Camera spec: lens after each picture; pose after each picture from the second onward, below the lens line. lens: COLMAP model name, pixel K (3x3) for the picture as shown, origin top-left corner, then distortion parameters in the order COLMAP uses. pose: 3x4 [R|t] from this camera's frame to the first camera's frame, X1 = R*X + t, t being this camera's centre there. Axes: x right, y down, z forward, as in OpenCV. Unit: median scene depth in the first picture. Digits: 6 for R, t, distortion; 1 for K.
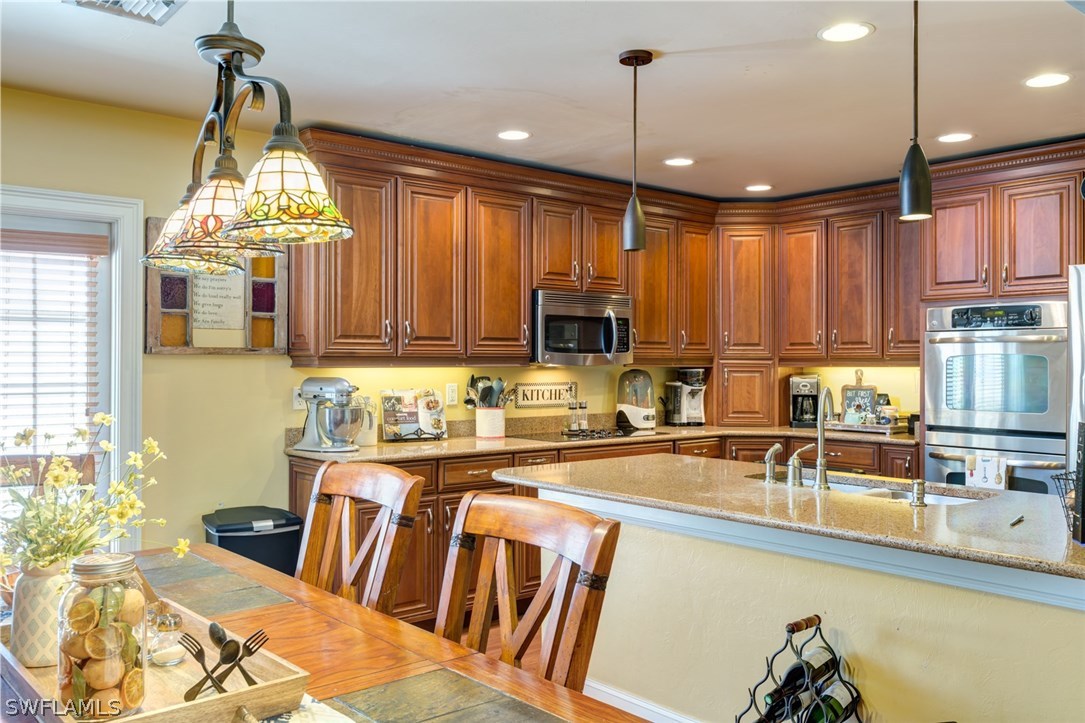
lens RADIAL K [[908.4, 0, 542.5], [0, 908.4, 361.5], [0, 0, 1]] dist [-0.005987, -0.001954]
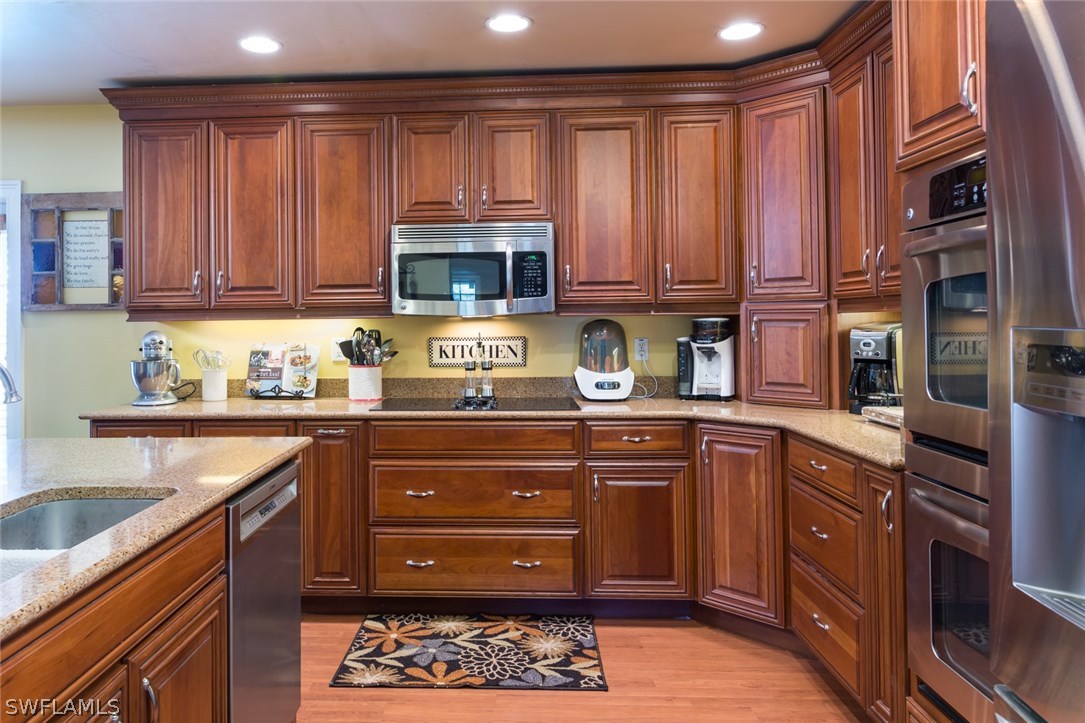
lens RADIAL K [[755.7, 0, 542.5], [0, 755.7, 311.2], [0, 0, 1]] dist [0.003711, 0.001109]
pose [[0.726466, -0.019372, -0.686930, 0.590646], [0.013308, 0.999812, -0.014122, 0.011772], [0.687074, 0.001117, 0.726587, 0.616529]]
